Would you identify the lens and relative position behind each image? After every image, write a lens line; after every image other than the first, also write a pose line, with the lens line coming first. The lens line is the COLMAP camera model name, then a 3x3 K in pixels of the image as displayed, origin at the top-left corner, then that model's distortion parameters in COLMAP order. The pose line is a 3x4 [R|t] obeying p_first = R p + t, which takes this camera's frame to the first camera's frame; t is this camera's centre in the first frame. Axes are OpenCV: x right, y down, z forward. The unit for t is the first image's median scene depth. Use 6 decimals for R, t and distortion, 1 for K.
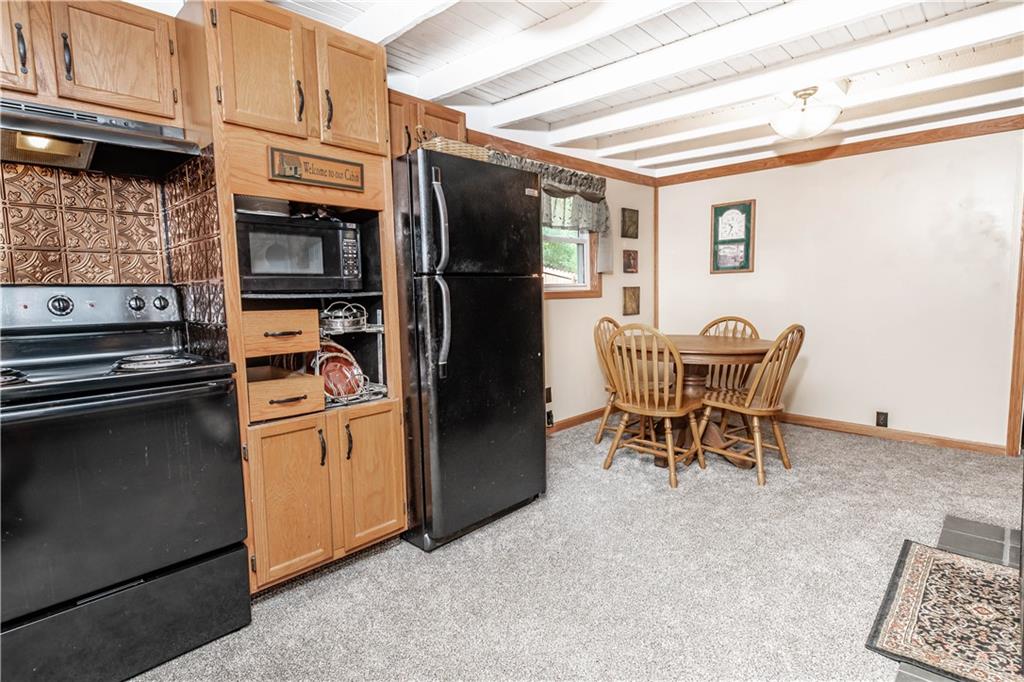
lens RADIAL K [[495.1, 0, 439.5], [0, 495.1, 342.8], [0, 0, 1]] dist [0.001767, -0.001105]
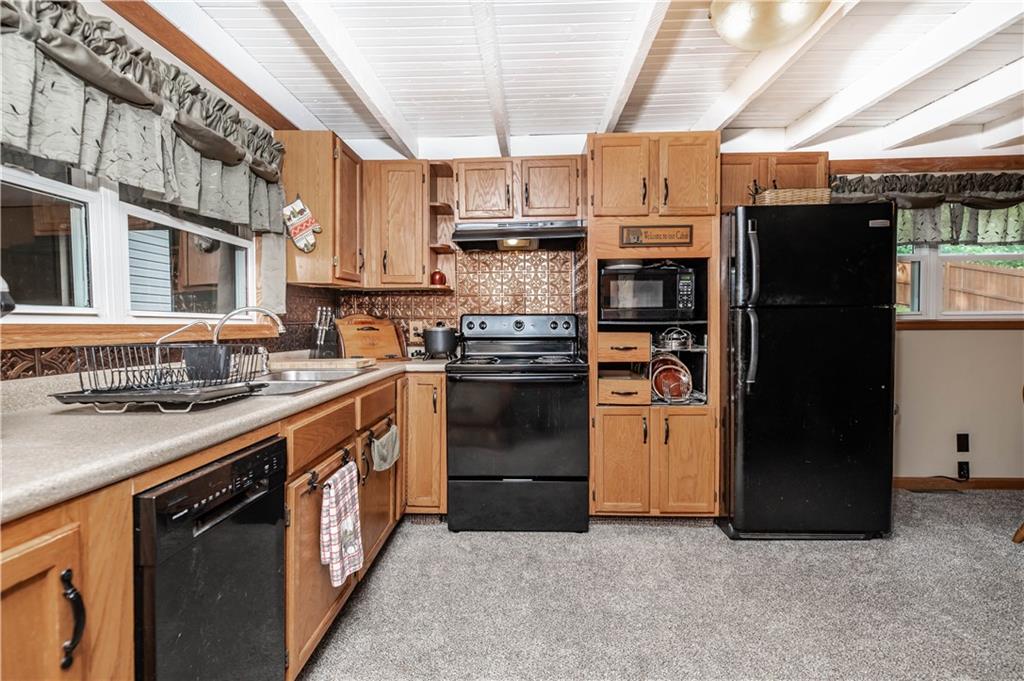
lens RADIAL K [[495.1, 0, 519.1], [0, 495.1, 344.5], [0, 0, 1]] dist [0.001767, -0.001105]
pose [[0.686654, 0.056065, -0.724819, 0.491305], [-0.077552, 0.996982, 0.003649, -0.009390], [0.722836, 0.053705, 0.688929, -0.227359]]
